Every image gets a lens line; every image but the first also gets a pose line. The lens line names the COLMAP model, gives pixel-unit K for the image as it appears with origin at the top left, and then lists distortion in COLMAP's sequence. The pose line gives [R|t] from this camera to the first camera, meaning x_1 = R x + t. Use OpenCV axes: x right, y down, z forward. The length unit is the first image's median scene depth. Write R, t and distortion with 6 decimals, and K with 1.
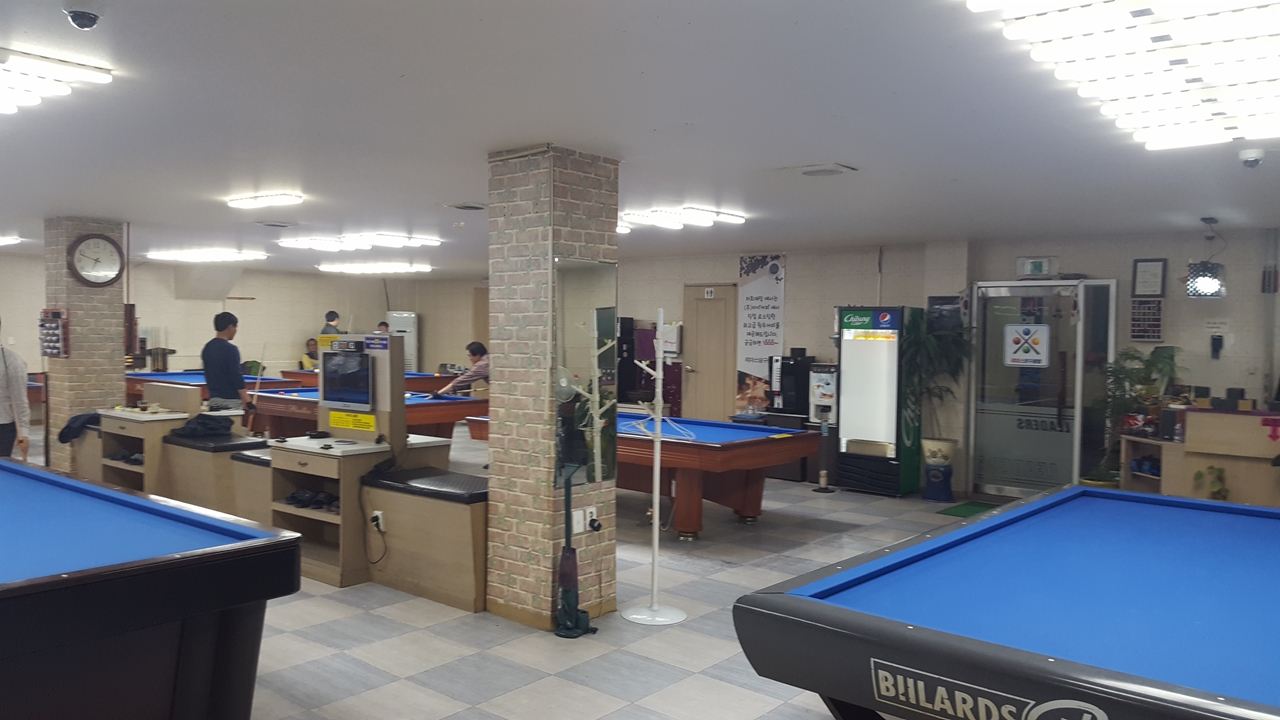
lens RADIAL K [[952.3, 0, 640.8], [0, 952.3, 368.0], [0, 0, 1]] dist [0.132890, -0.219803]
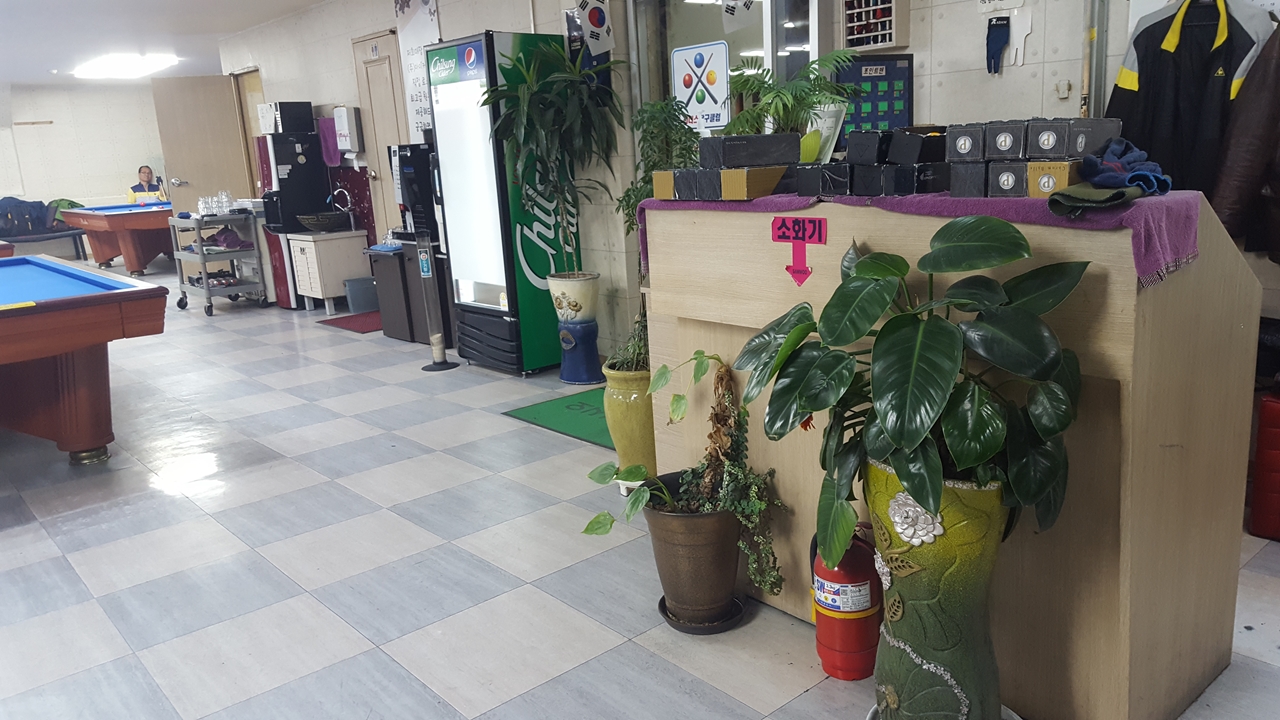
lens RADIAL K [[949.0, 0, 639.2], [0, 949.0, 378.2], [0, 0, 1]] dist [0.127473, -0.204505]
pose [[0.981206, -0.030570, -0.190529, 0.537326], [0.068619, 0.978110, 0.196448, 0.030835], [0.180353, -0.205829, 0.961825, 0.537089]]
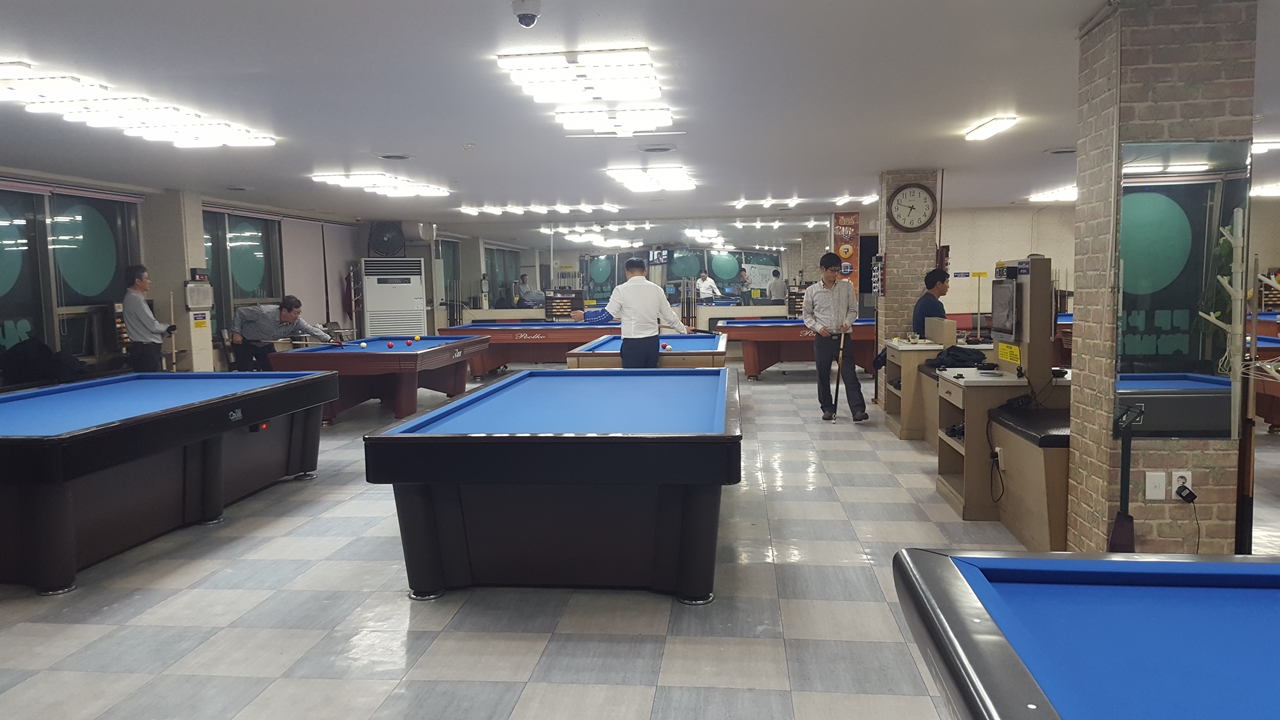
lens RADIAL K [[948.2, 0, 613.9], [0, 948.2, 381.5], [0, 0, 1]] dist [0.122949, -0.144898]
pose [[0.529277, 0.061908, -0.846188, 0.236429], [-0.005732, 0.997573, 0.069398, 0.015839], [0.848430, -0.031880, 0.528347, 0.138079]]
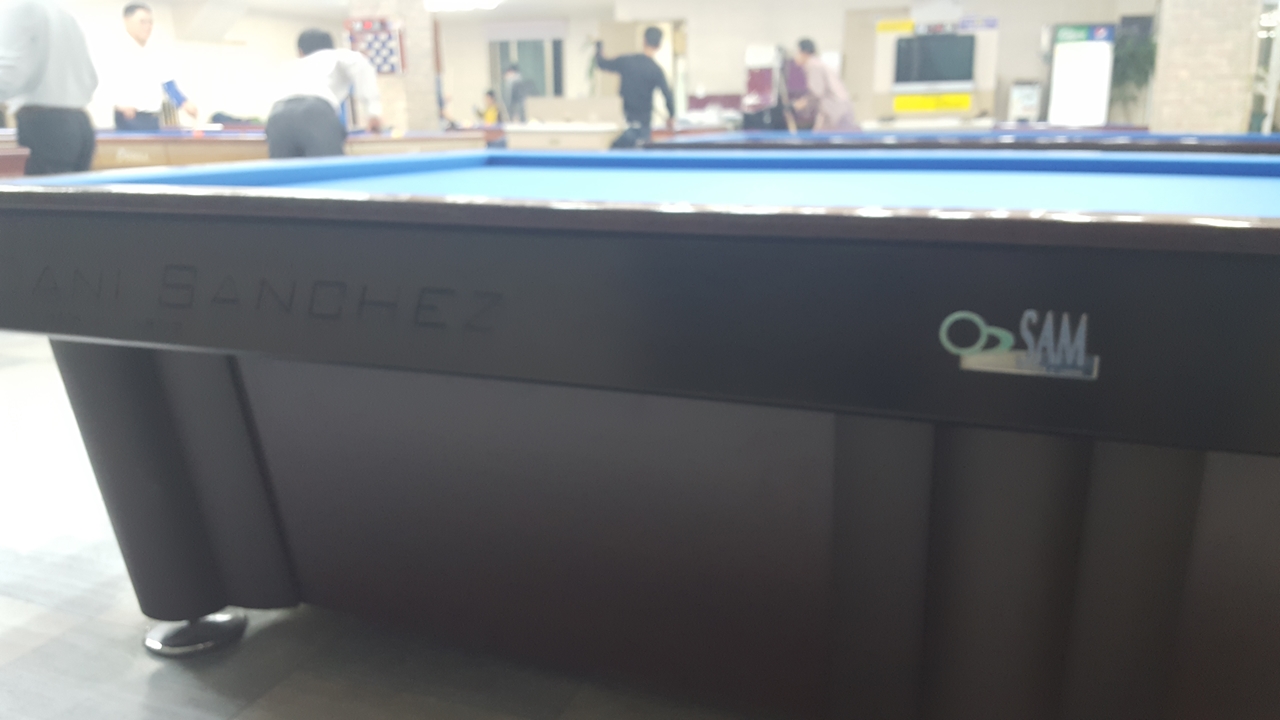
lens RADIAL K [[952.3, 0, 640.8], [0, 952.3, 368.0], [0, 0, 1]] dist [0.132890, -0.219803]
pose [[0.950801, -0.100258, 0.293132, -0.764466], [0.034980, 0.974880, 0.219968, 0.076128], [-0.307822, -0.198892, 0.930423, 0.026296]]
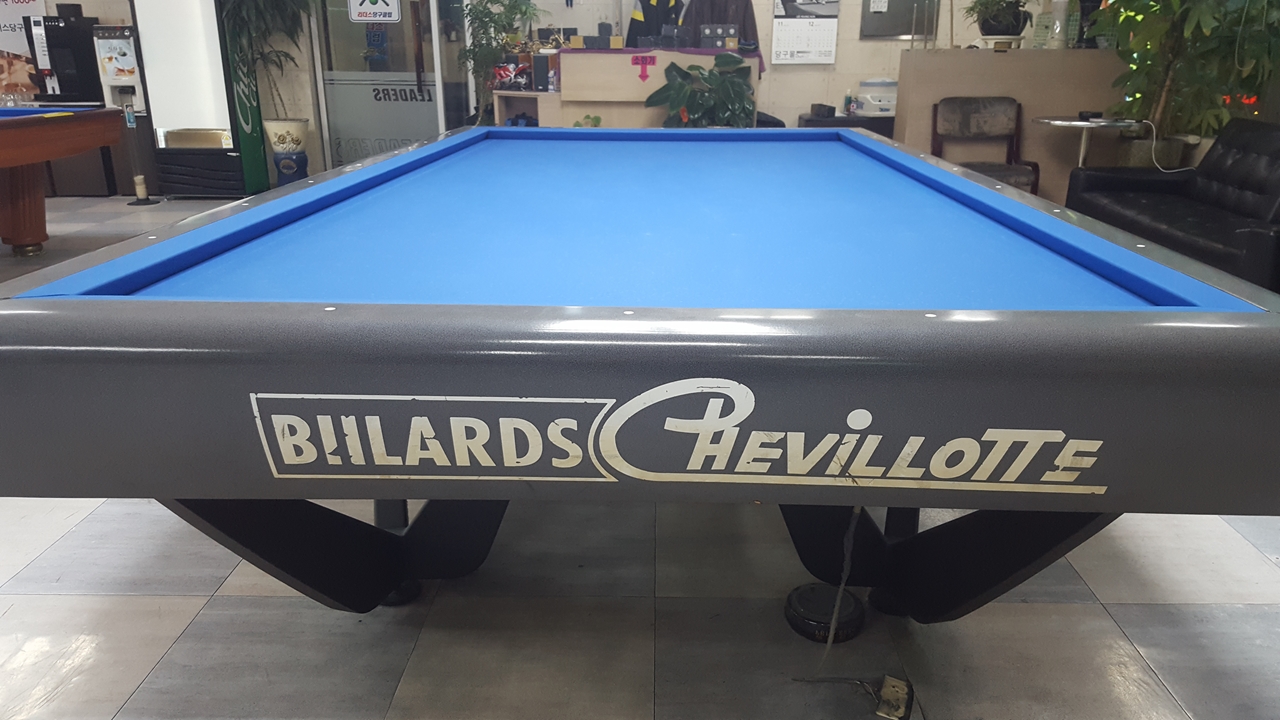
lens RADIAL K [[952.3, 0, 640.8], [0, 952.3, 368.0], [0, 0, 1]] dist [0.132890, -0.219803]
pose [[0.791787, -0.207907, 0.574324, 0.042543], [0.038304, 0.955337, 0.293027, 0.055067], [-0.609595, -0.210016, 0.764387, 0.183452]]
